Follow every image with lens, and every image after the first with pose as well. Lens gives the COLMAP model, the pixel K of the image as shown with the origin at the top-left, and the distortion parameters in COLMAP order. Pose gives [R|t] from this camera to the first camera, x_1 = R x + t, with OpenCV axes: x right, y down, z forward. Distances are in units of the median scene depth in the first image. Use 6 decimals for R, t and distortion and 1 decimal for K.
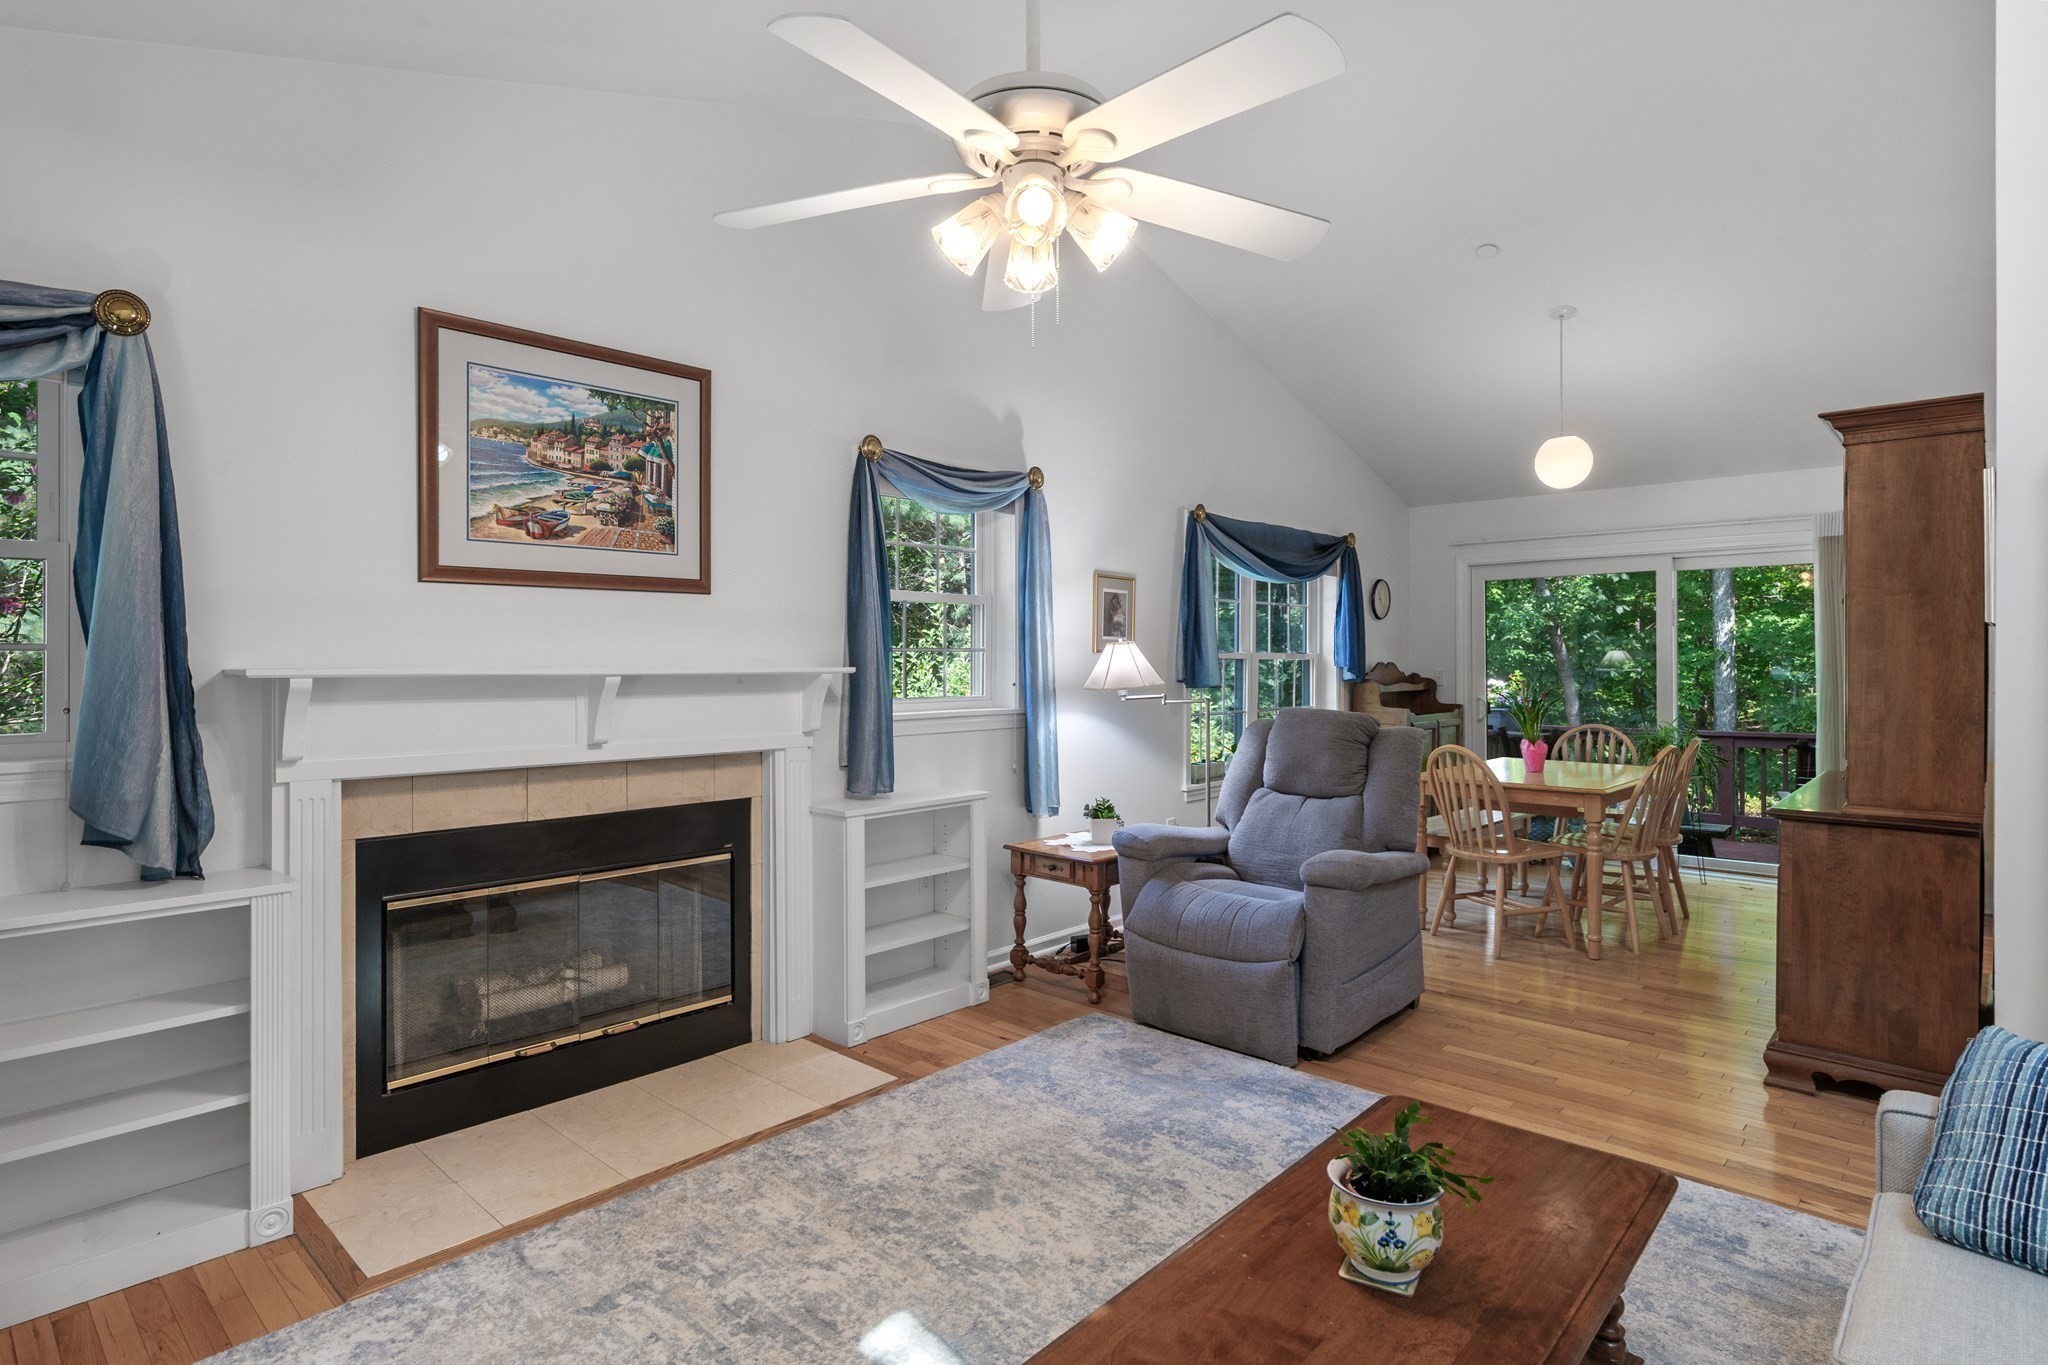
lens RADIAL K [[1067.9, 0, 1024.2], [0, 1067.9, 660.2], [0, 0, 1]] dist [-0.003144, -0.000732]
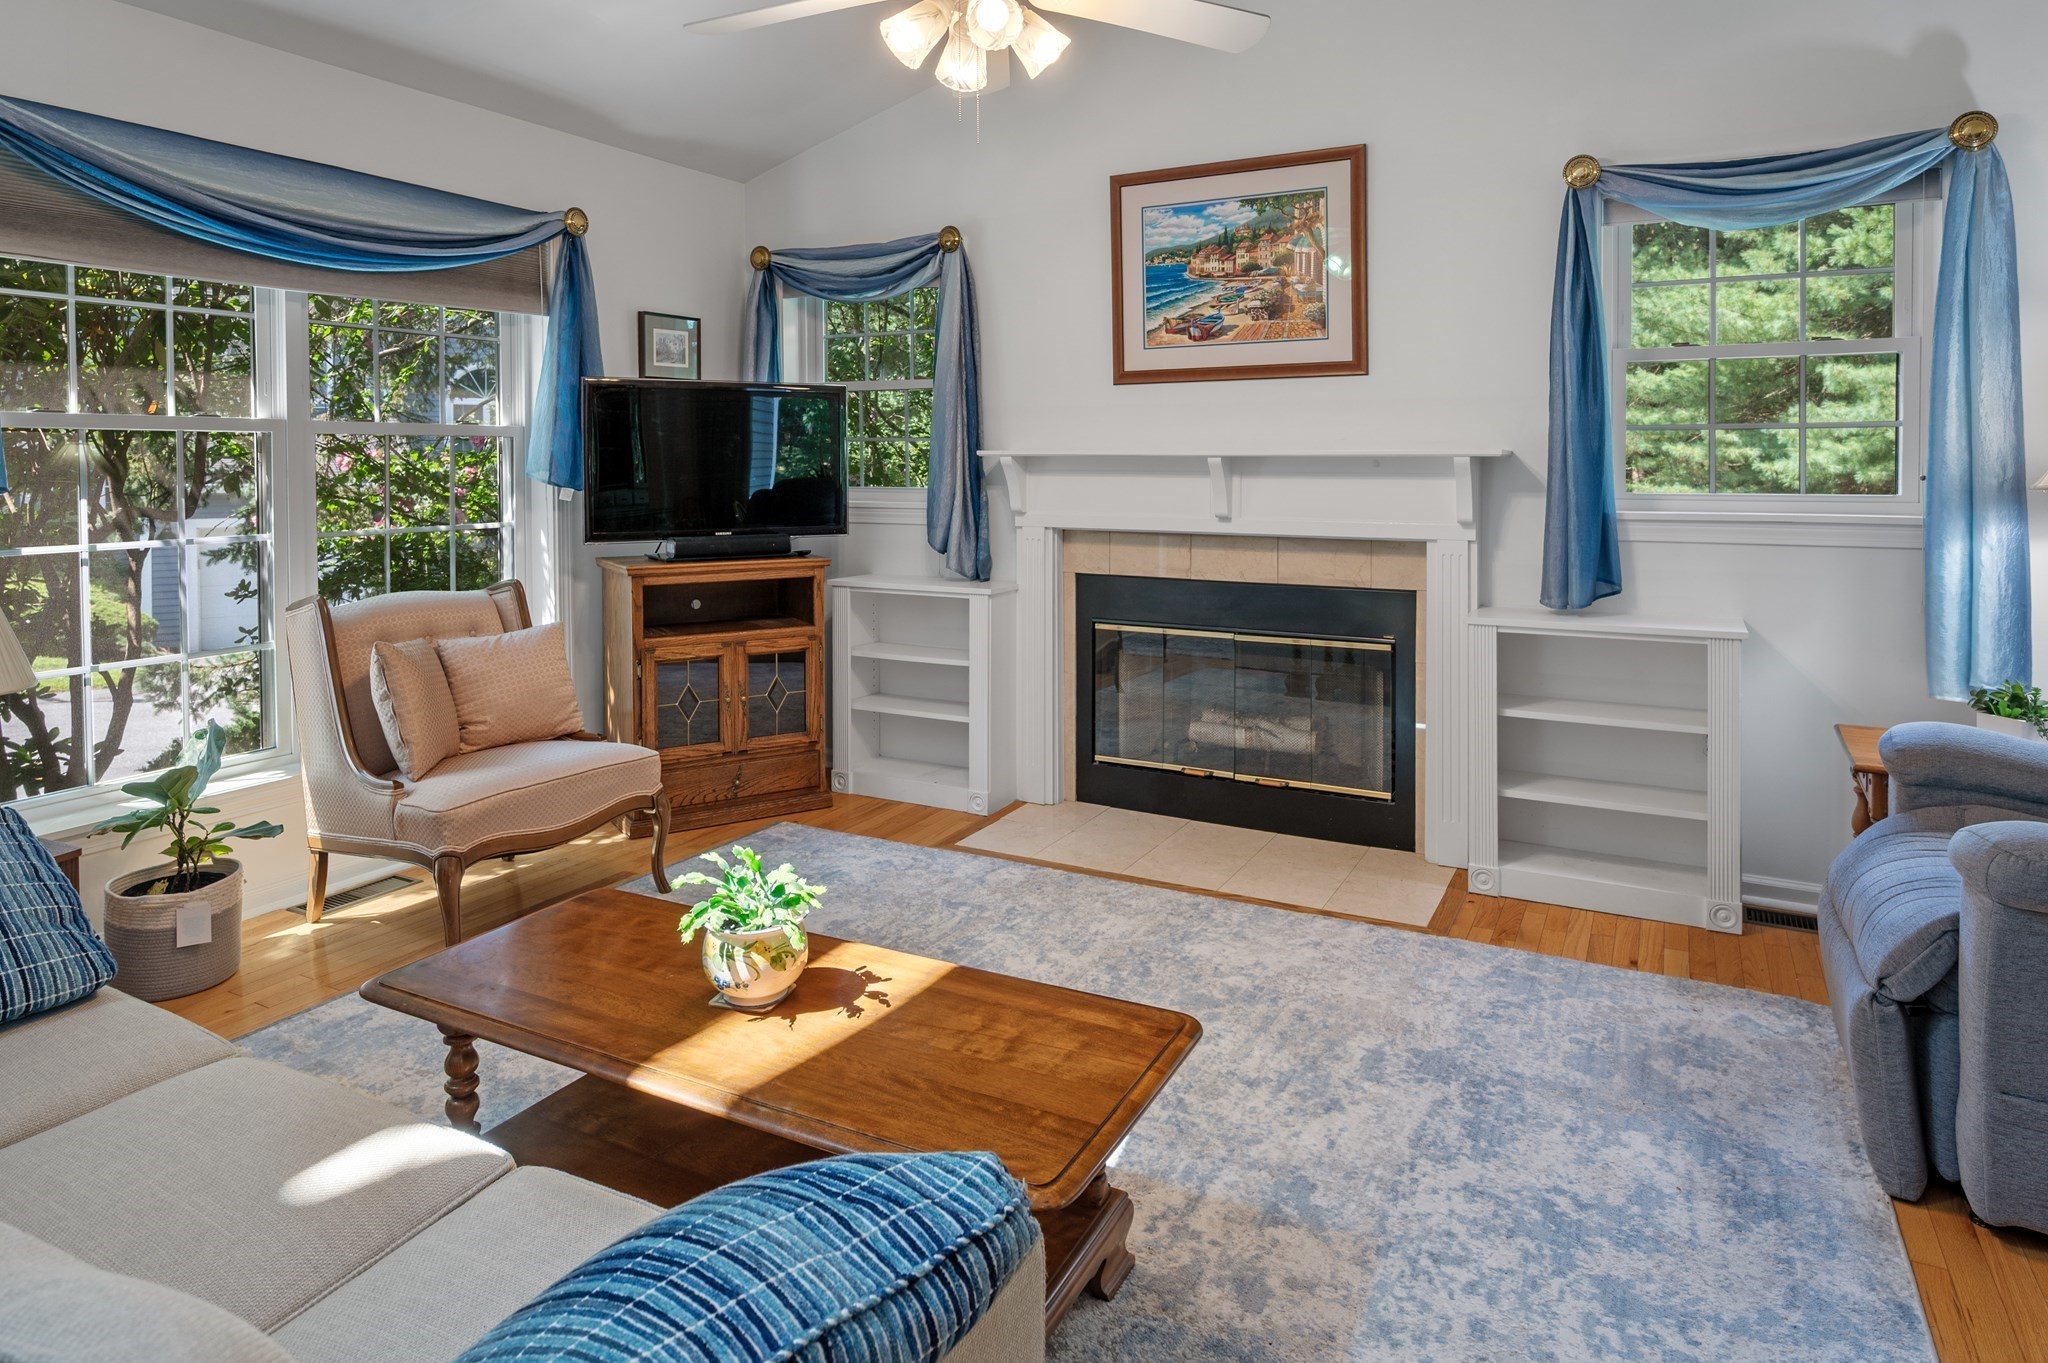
lens RADIAL K [[1193.7, 0, 1026.6], [0, 1193.7, 481.3], [0, 0, 1]] dist [0.002045, -0.000069]
pose [[0.261125, 0.017968, -0.965138, 0.757356], [0.002459, 0.999811, 0.019279, 0.015167], [0.965302, -0.007407, 0.261032, 0.465137]]
